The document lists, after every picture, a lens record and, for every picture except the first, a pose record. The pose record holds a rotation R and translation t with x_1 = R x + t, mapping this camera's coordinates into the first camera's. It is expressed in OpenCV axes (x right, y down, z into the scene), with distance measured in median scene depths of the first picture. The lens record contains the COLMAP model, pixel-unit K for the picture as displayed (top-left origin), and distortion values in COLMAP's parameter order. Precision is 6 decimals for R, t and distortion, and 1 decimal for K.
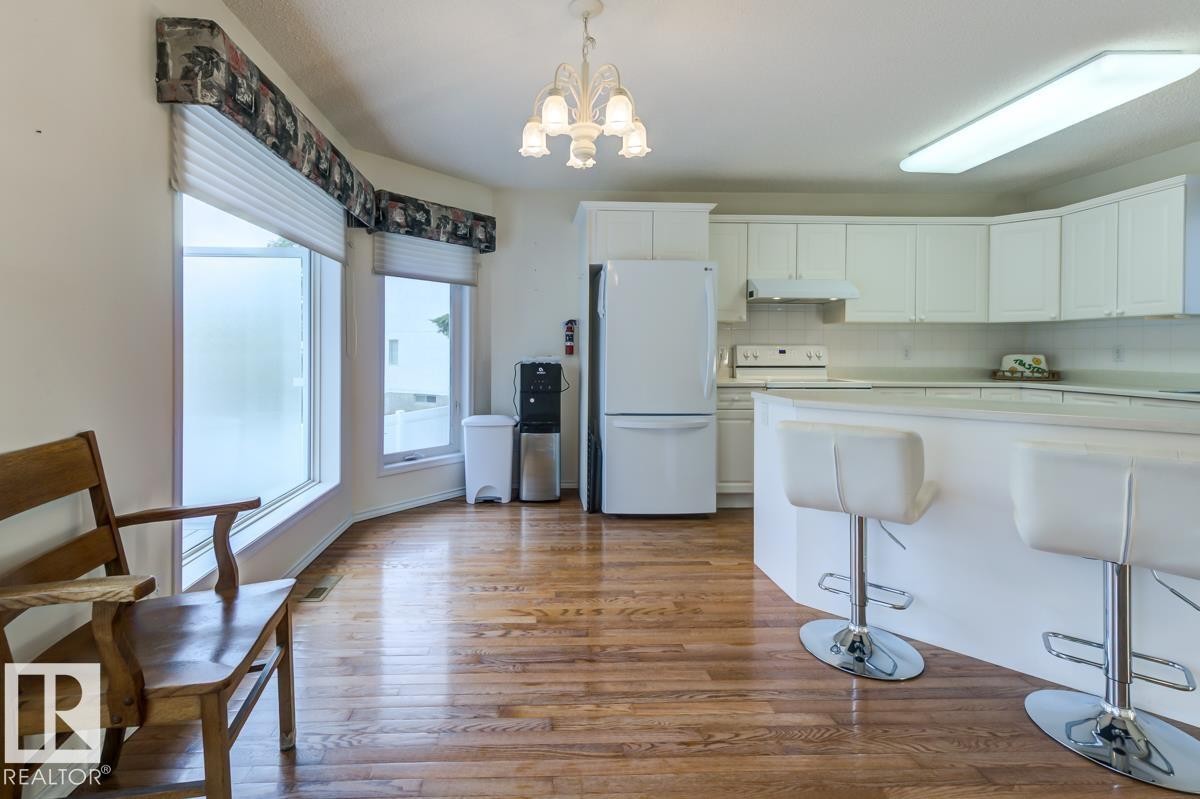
lens RADIAL K [[540.1, 0, 548.8], [0, 540.1, 351.3], [0, 0, 1]] dist [0.012582, 0.000502]
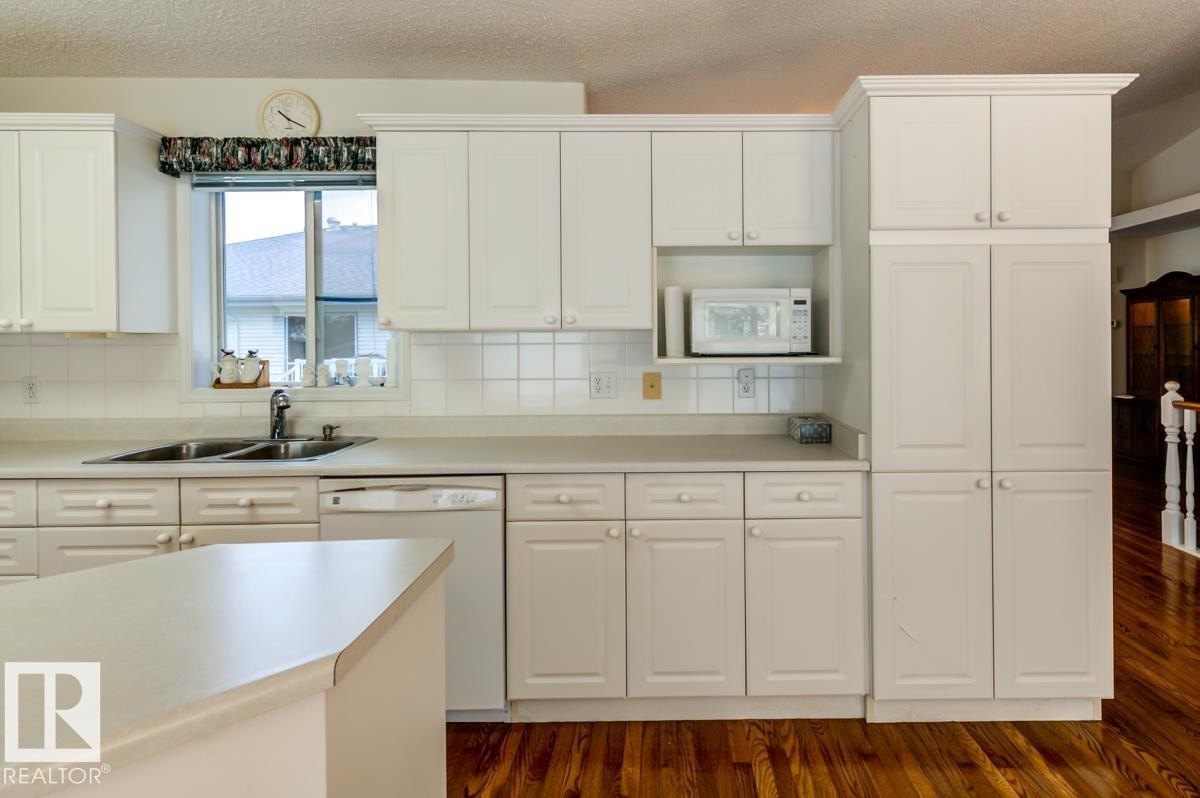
lens RADIAL K [[632.5, 0, 672.2], [0, 632.5, 347.0], [0, 0, 1]] dist [0.010793, -0.000787]
pose [[0.023822, -0.007819, 0.999686, 0.358261], [0.005256, 0.999957, 0.007696, -0.045666], [-0.999702, 0.005071, 0.023862, 0.281046]]
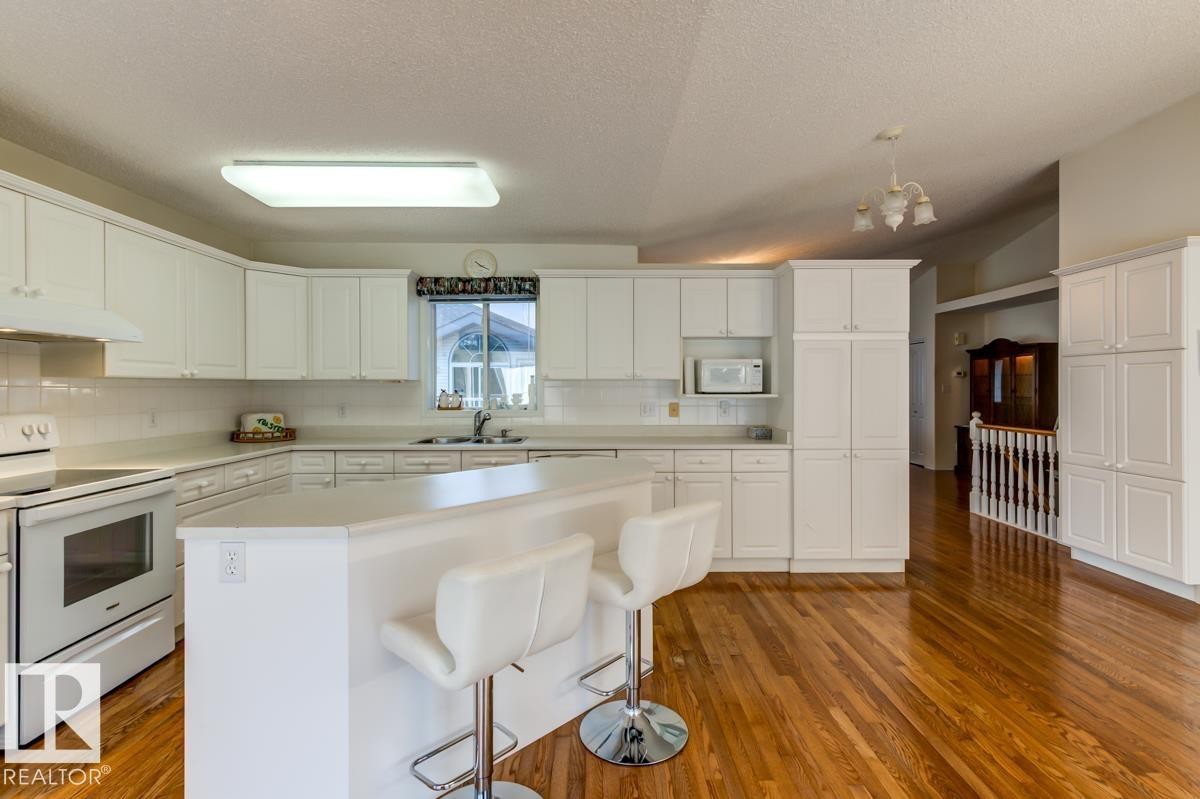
lens RADIAL K [[567.3, 0, 608.5], [0, 567.3, 393.4], [0, 0, 1]] dist [0.021168, -0.003761]
pose [[0.015936, -0.013486, 0.999782, -0.125529], [0.001118, 0.999909, 0.013470, -0.046770], [-0.999872, 0.000903, 0.015949, 0.441487]]
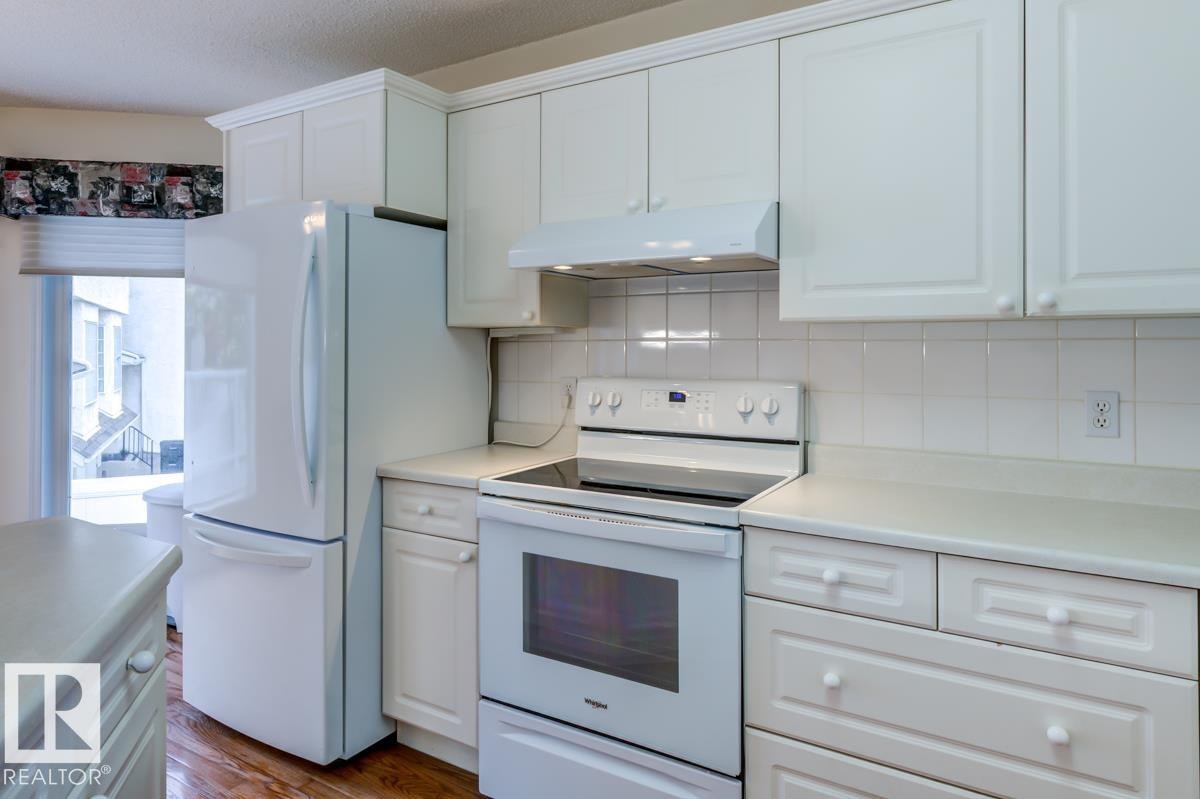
lens RADIAL K [[741.3, 0, 541.5], [0, 741.3, 342.1], [0, 0, 1]] dist [0.013256, -0.005526]
pose [[0.811456, -0.006857, -0.584373, 0.770772], [0.005159, 0.999976, -0.004570, -0.043217], [0.584391, 0.000694, 0.811472, 0.576482]]
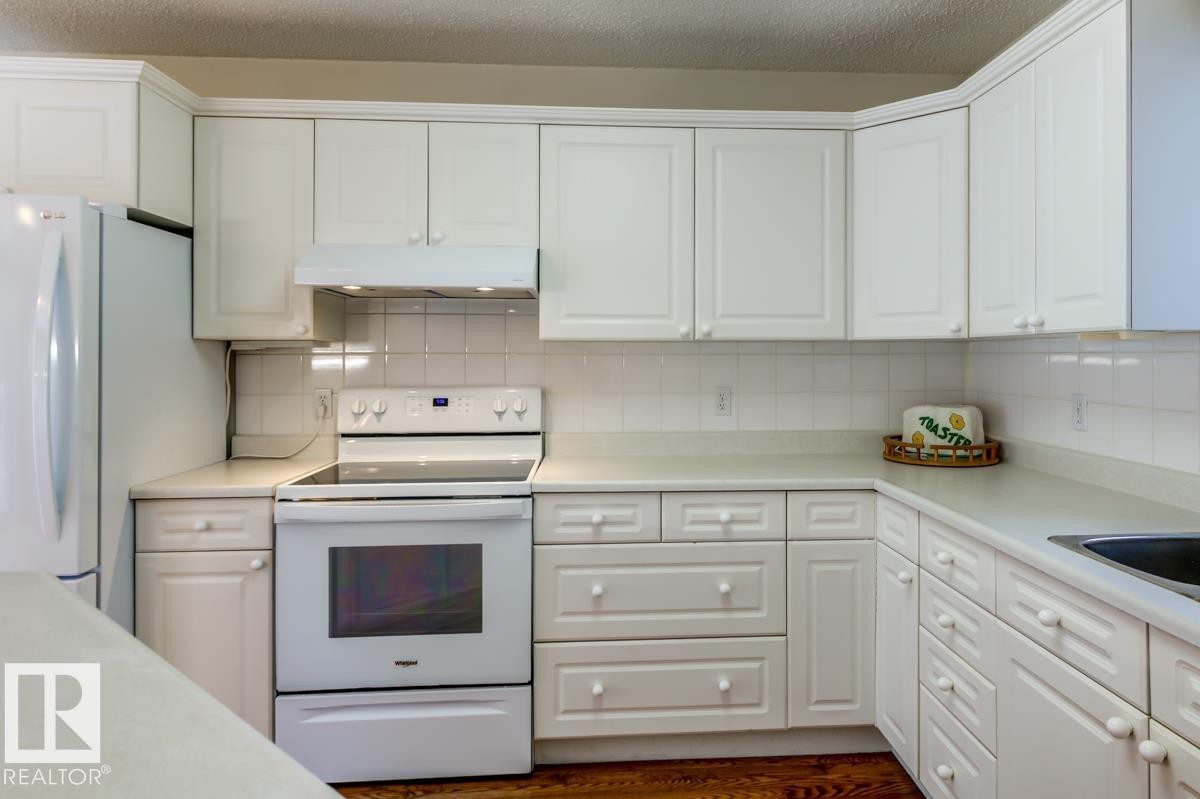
lens RADIAL K [[741.3, 0, 644.1], [0, 741.3, 357.5], [0, 0, 1]] dist [0.013256, -0.005526]
pose [[0.999528, -0.003731, 0.030498, 0.676912], [0.003683, 0.999992, 0.001611, -0.043823], [-0.030504, -0.001498, 0.999534, 0.410101]]
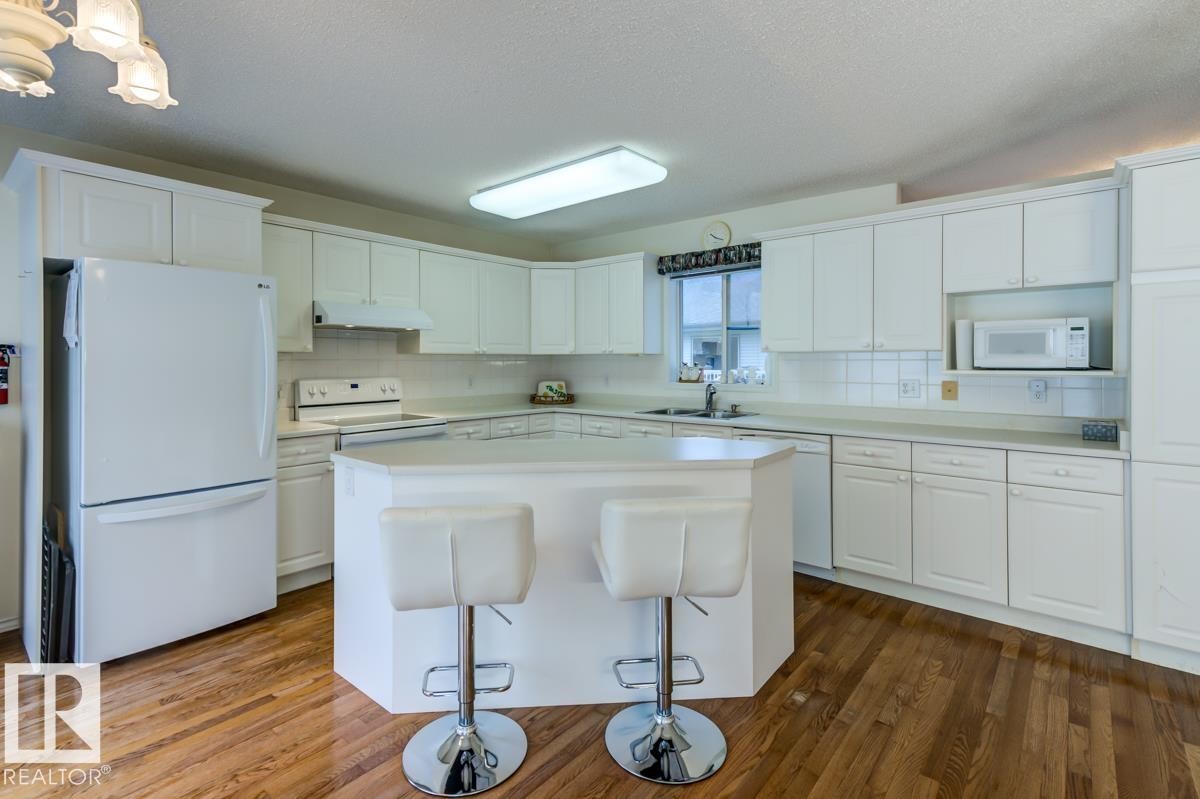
lens RADIAL K [[567.3, 0, 580.8], [0, 567.3, 363.5], [0, 0, 1]] dist [0.021168, -0.003761]
pose [[0.681740, -0.007300, 0.731558, 0.012799], [0.002930, 0.999969, 0.007248, -0.046962], [-0.731589, -0.002797, 0.681740, 0.129129]]
